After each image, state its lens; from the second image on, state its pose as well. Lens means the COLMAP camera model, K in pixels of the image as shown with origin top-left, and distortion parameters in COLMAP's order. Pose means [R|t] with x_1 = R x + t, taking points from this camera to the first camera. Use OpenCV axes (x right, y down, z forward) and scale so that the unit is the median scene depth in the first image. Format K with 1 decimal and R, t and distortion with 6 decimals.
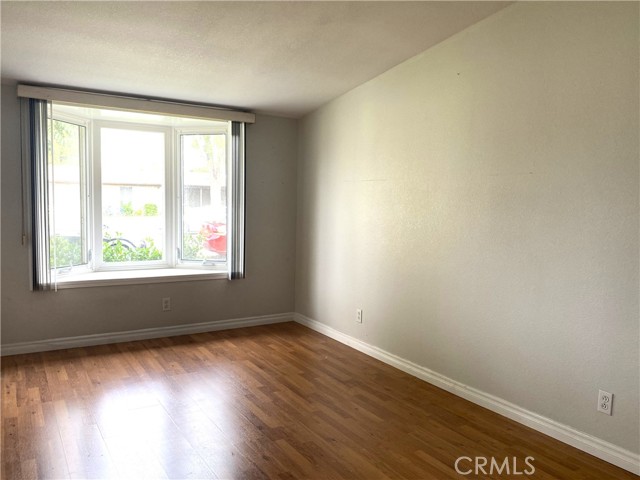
lens RADIAL K [[506.1, 0, 319.4], [0, 506.1, 238.0], [0, 0, 1]] dist [0.023408, -0.012690]
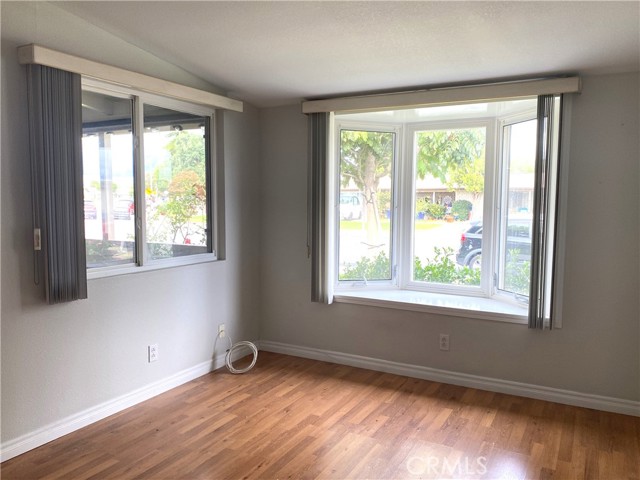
lens RADIAL K [[506.1, 0, 321.3], [0, 506.1, 244.4], [0, 0, 1]] dist [0.023408, -0.012690]
pose [[0.518934, 0.058313, -0.852823, 0.290059], [-0.059142, 0.997729, 0.032233, -0.040302], [0.852766, 0.033711, 0.521204, 0.439288]]
